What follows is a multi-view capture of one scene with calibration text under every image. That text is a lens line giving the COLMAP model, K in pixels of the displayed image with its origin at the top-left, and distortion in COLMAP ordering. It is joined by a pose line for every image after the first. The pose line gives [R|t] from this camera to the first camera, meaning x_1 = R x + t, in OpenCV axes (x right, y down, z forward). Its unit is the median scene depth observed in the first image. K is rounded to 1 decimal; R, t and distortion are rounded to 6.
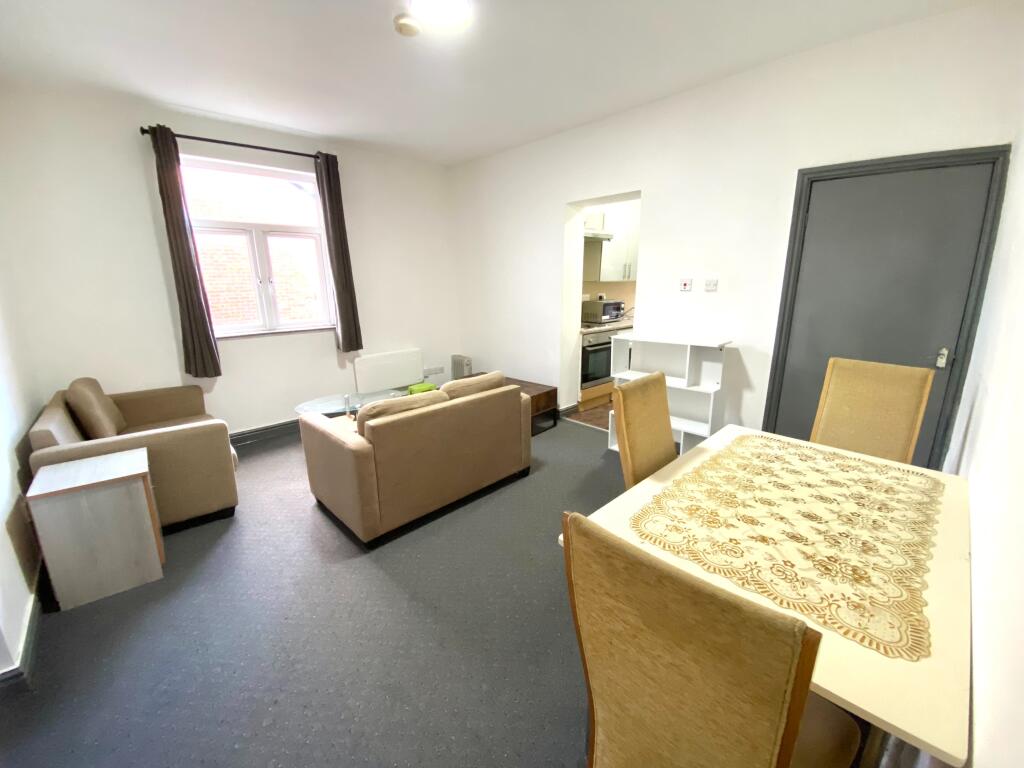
lens RADIAL K [[424.6, 0, 512.0], [0, 424.6, 384.0], [0, 0, 1]] dist [0.000702, 0.000122]
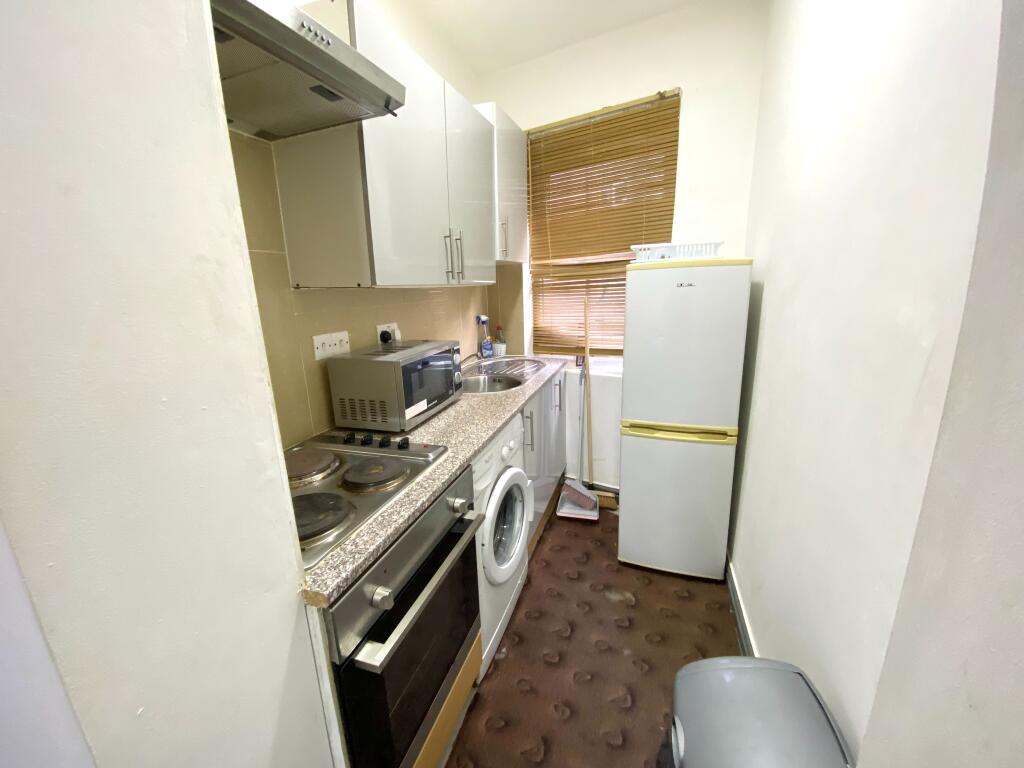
lens RADIAL K [[424.6, 0, 512.0], [0, 424.6, 384.0], [0, 0, 1]] dist [0.000702, 0.000122]
pose [[0.874135, -0.139237, 0.465297, 0.143401], [0.148633, 0.988752, 0.016648, -0.168360], [-0.462382, 0.054606, 0.884998, 0.702251]]
